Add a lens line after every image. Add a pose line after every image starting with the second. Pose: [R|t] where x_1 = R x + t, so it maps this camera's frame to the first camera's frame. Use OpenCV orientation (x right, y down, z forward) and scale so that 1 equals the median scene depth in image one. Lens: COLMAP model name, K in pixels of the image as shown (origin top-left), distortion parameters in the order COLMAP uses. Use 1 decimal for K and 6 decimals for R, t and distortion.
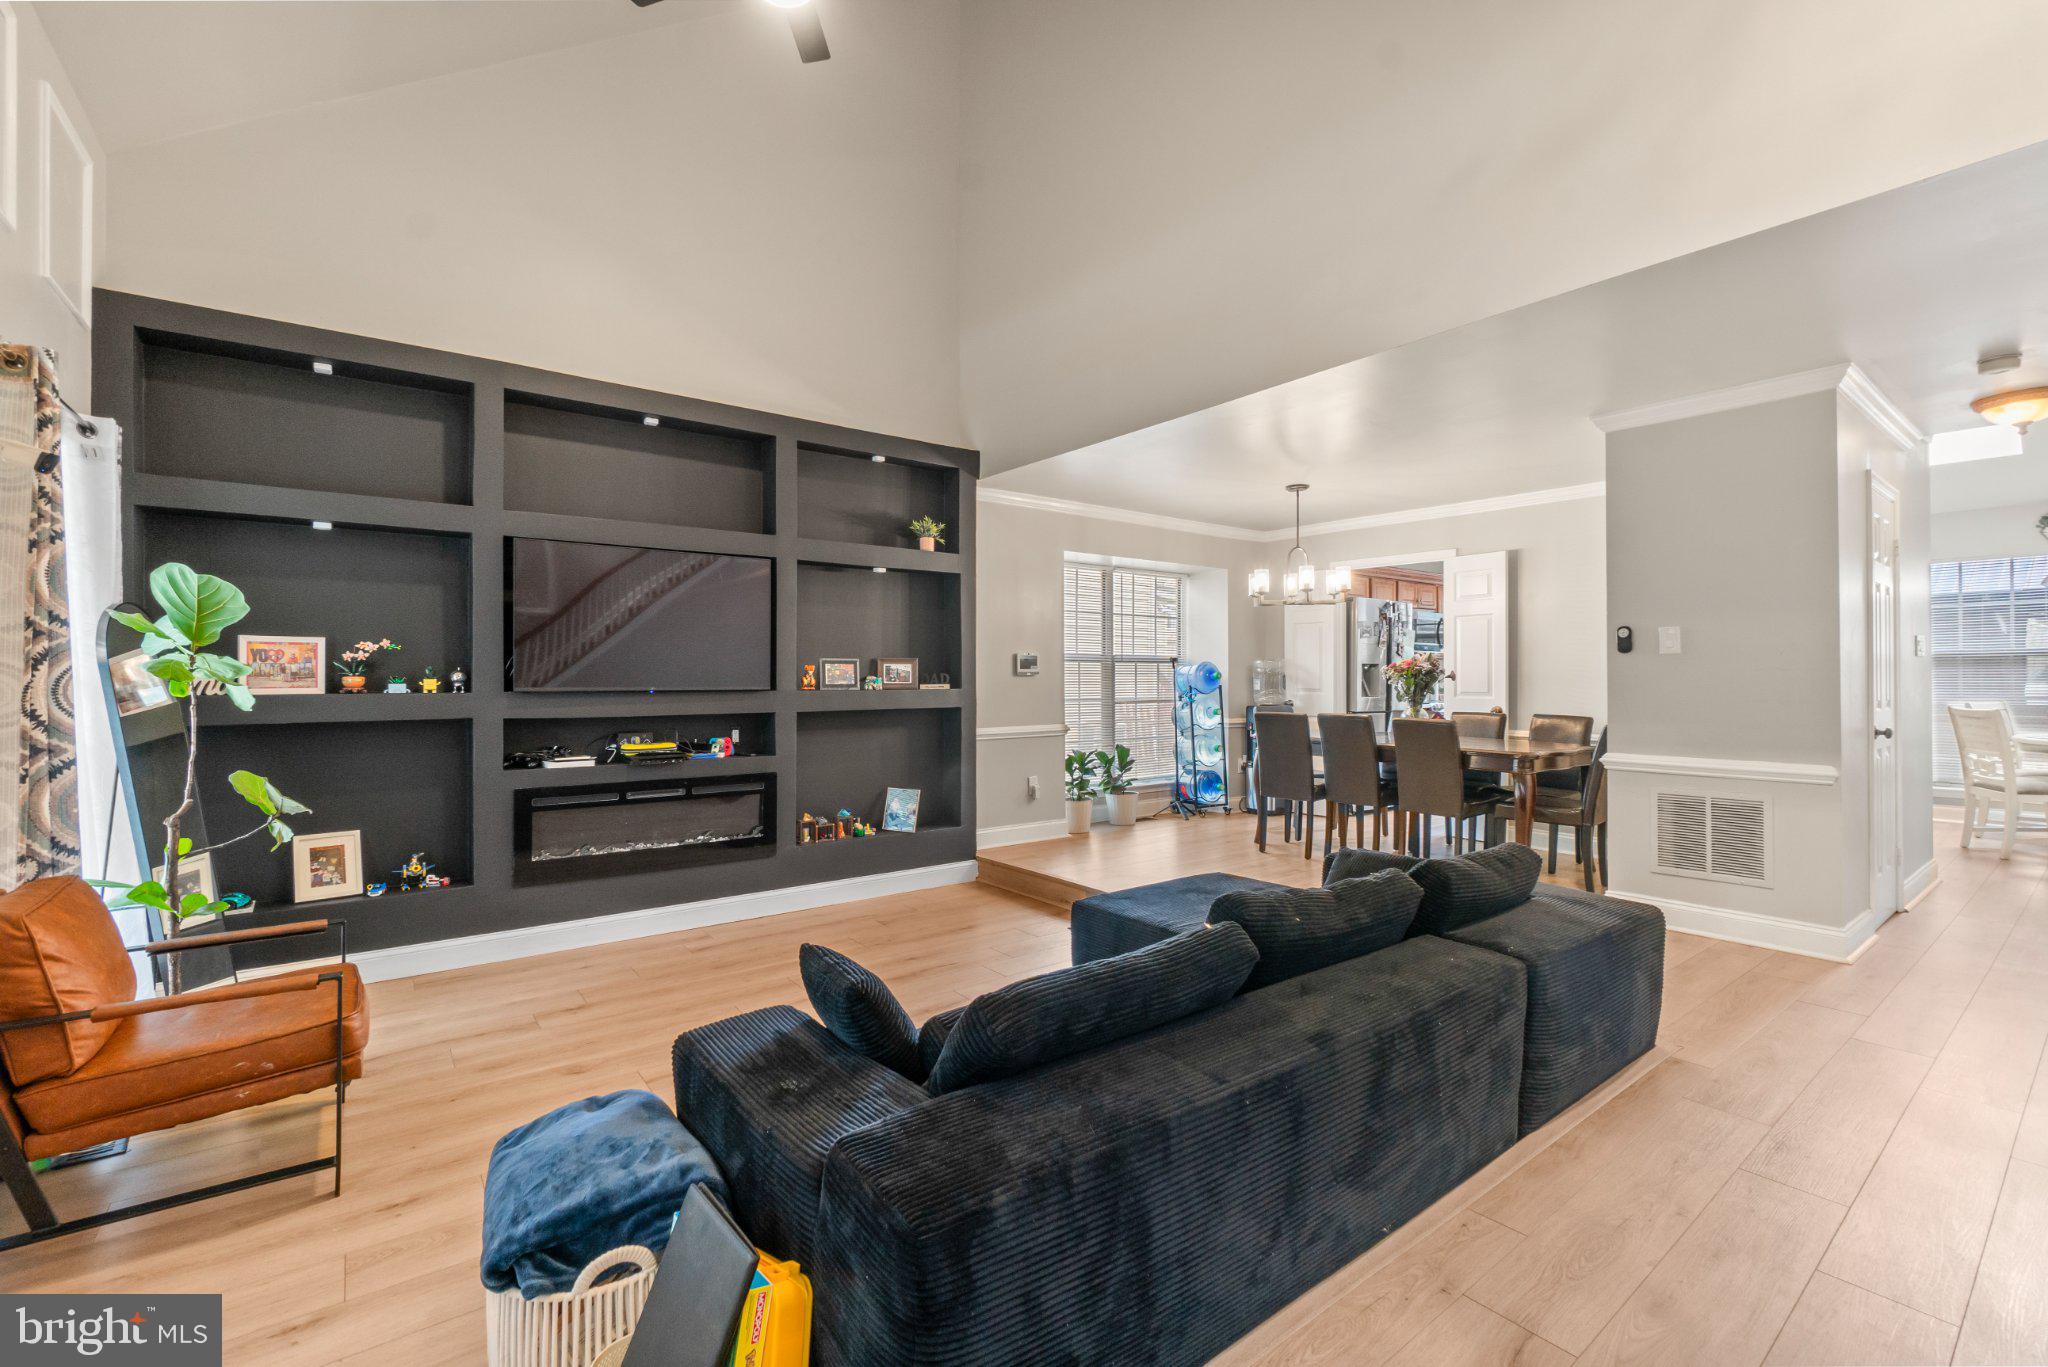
lens RADIAL K [[880.6, 0, 1016.2], [0, 880.6, 677.5], [0, 0, 1]] dist [-0.006619, 0.000412]
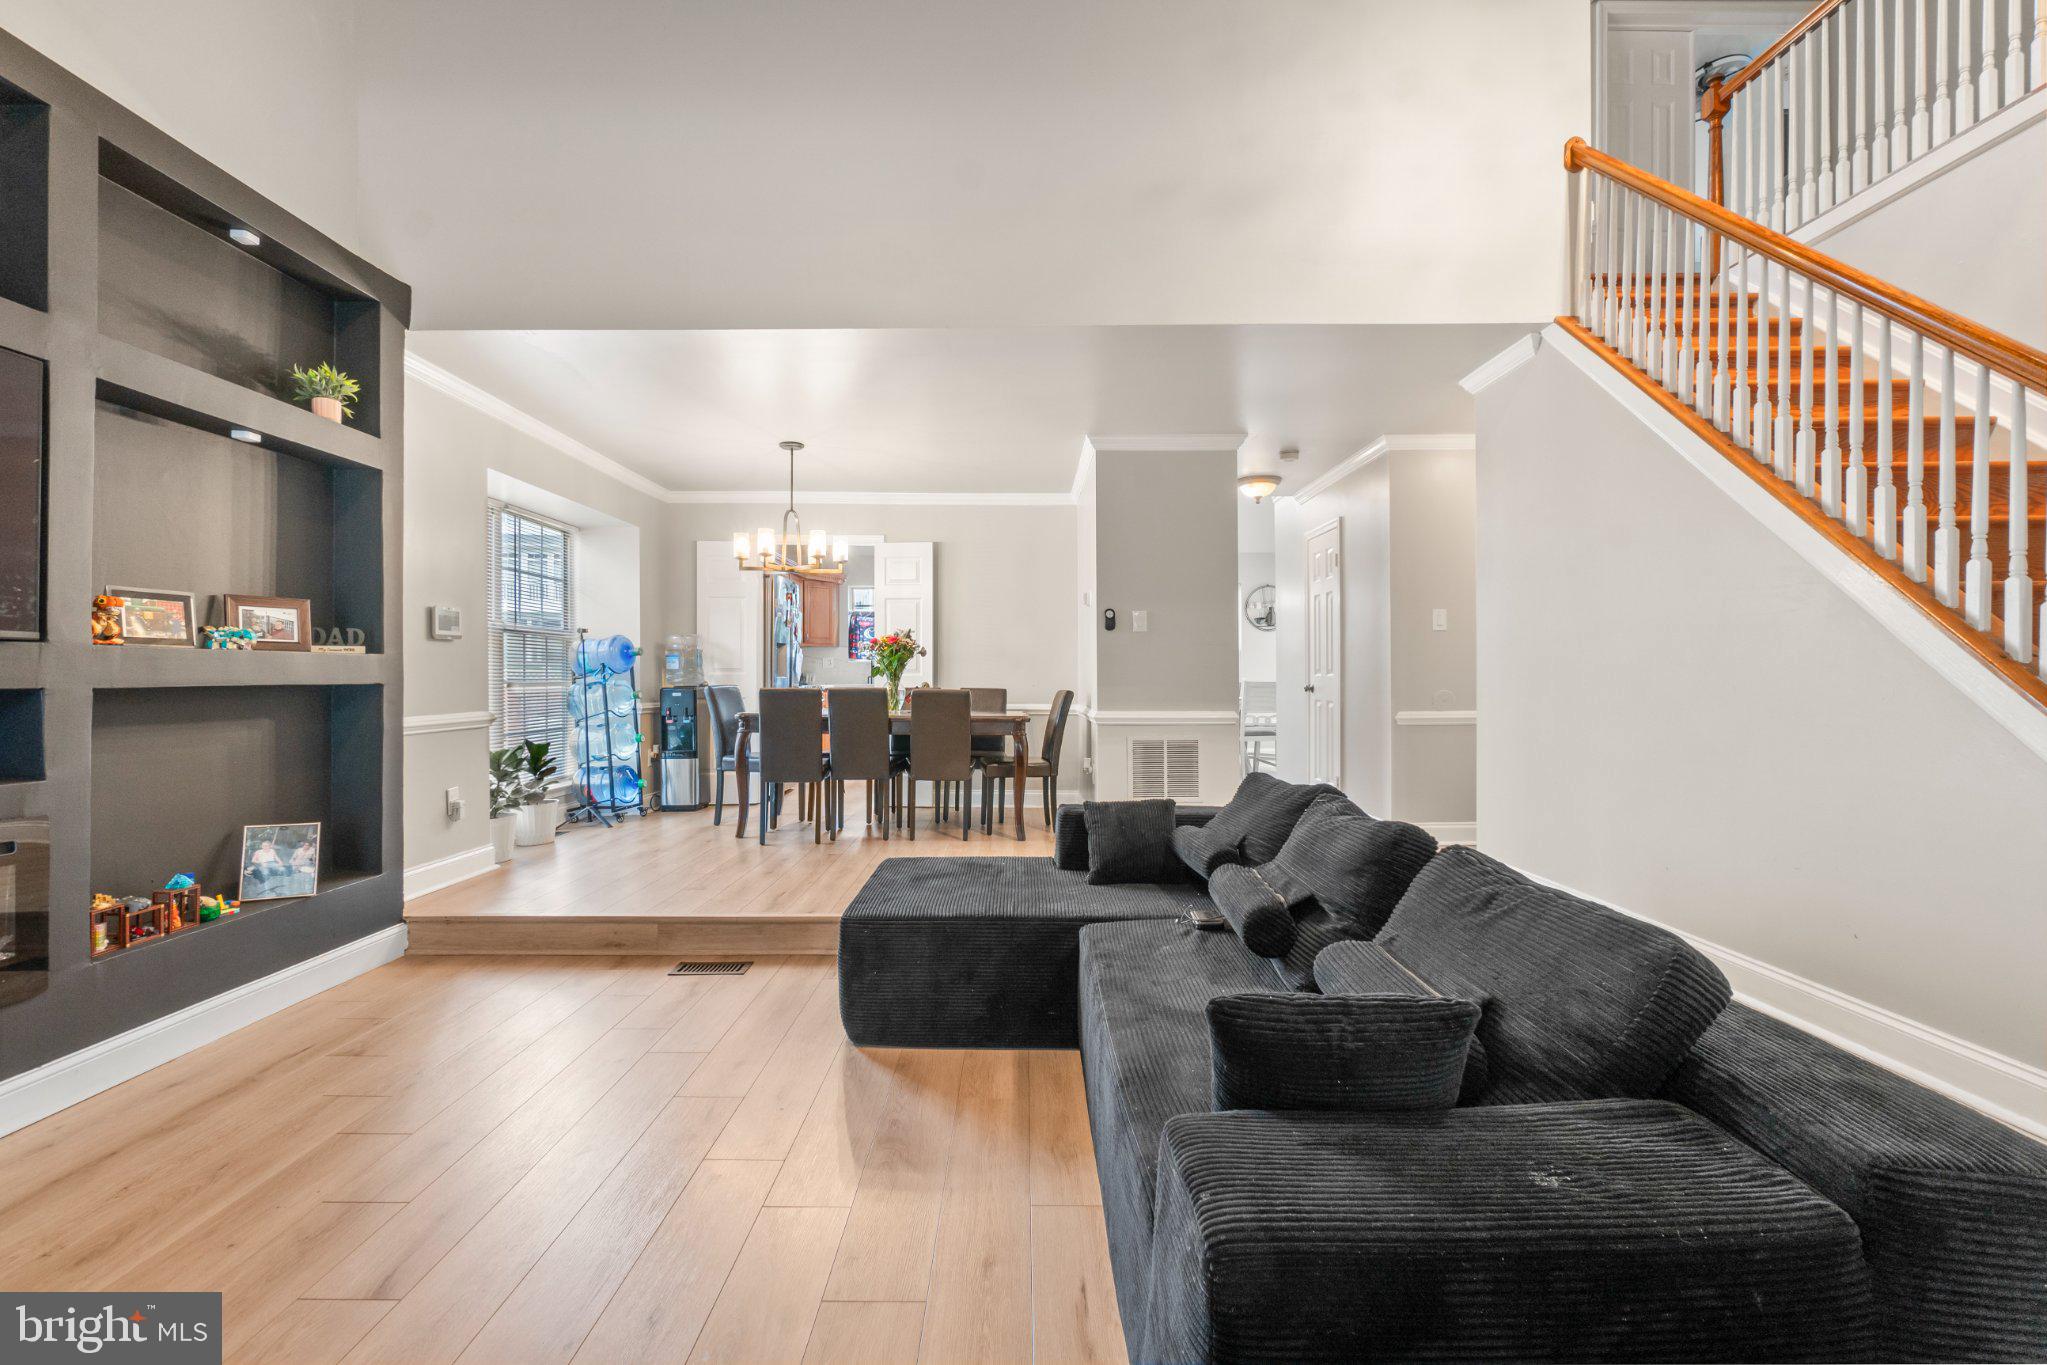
lens RADIAL K [[880.1, 0, 1018.5], [0, 880.1, 676.3], [0, 0, 1]] dist [-0.006619, 0.000412]
pose [[0.607342, 0.001300, 0.794439, -0.326607], [0.000415, 0.999998, -0.001954, 0.034397], [-0.794440, 0.001516, 0.607340, 0.298886]]
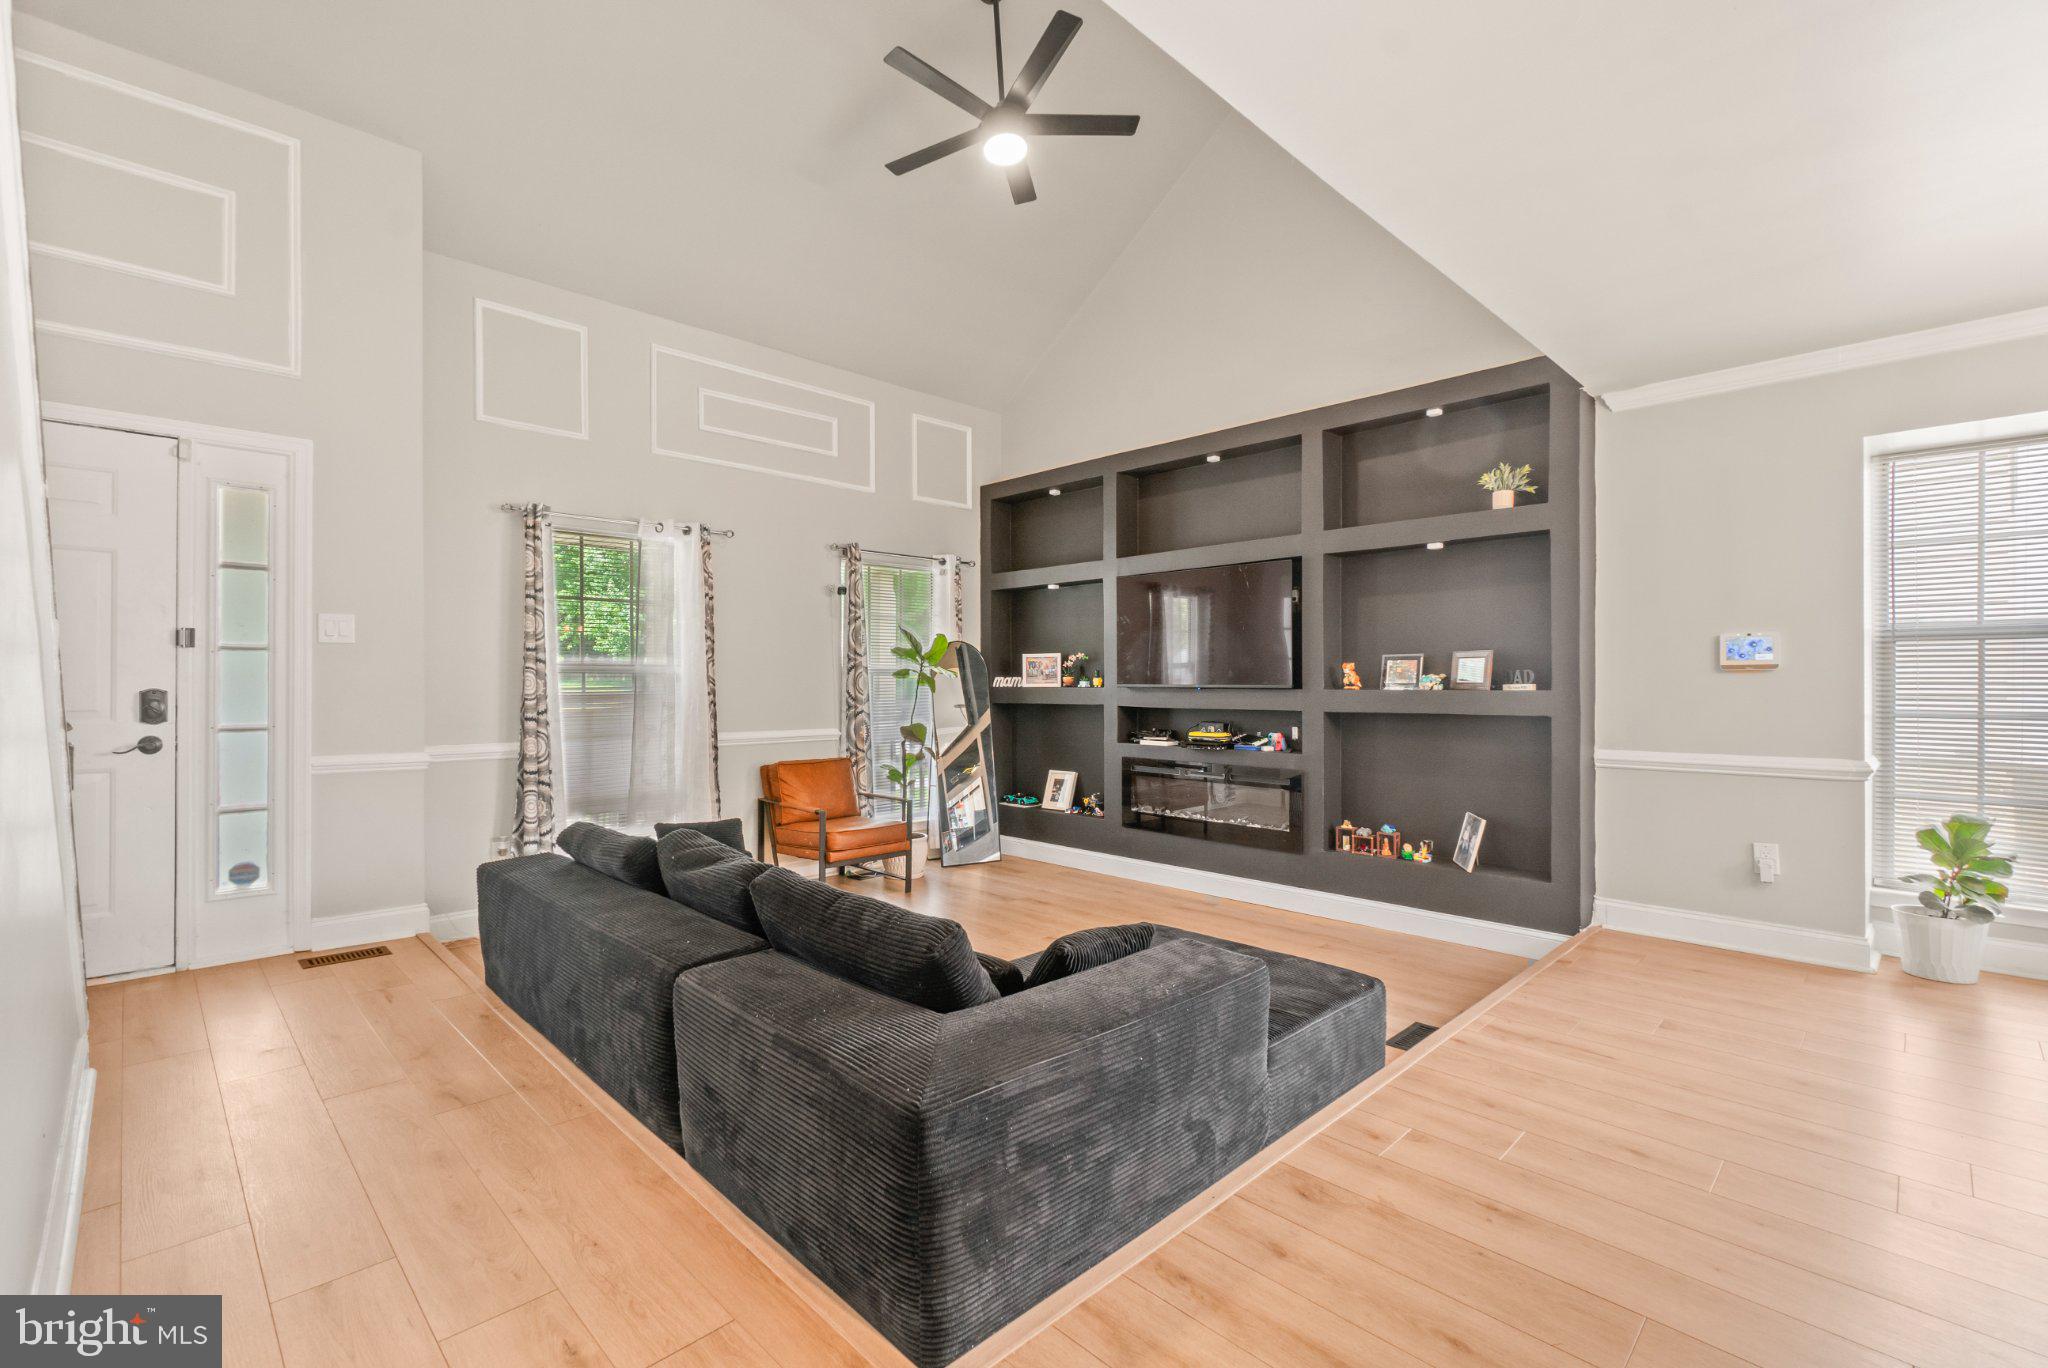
lens RADIAL K [[916.8, 0, 1027.7], [0, 916.8, 683.0], [0, 0, 1]] dist [-0.006884, -0.000904]
pose [[0.123892, 0.002138, -0.992293, 0.715010], [0.000338, 0.999998, 0.002197, 0.005651], [0.992296, -0.000607, 0.123891, 0.557868]]
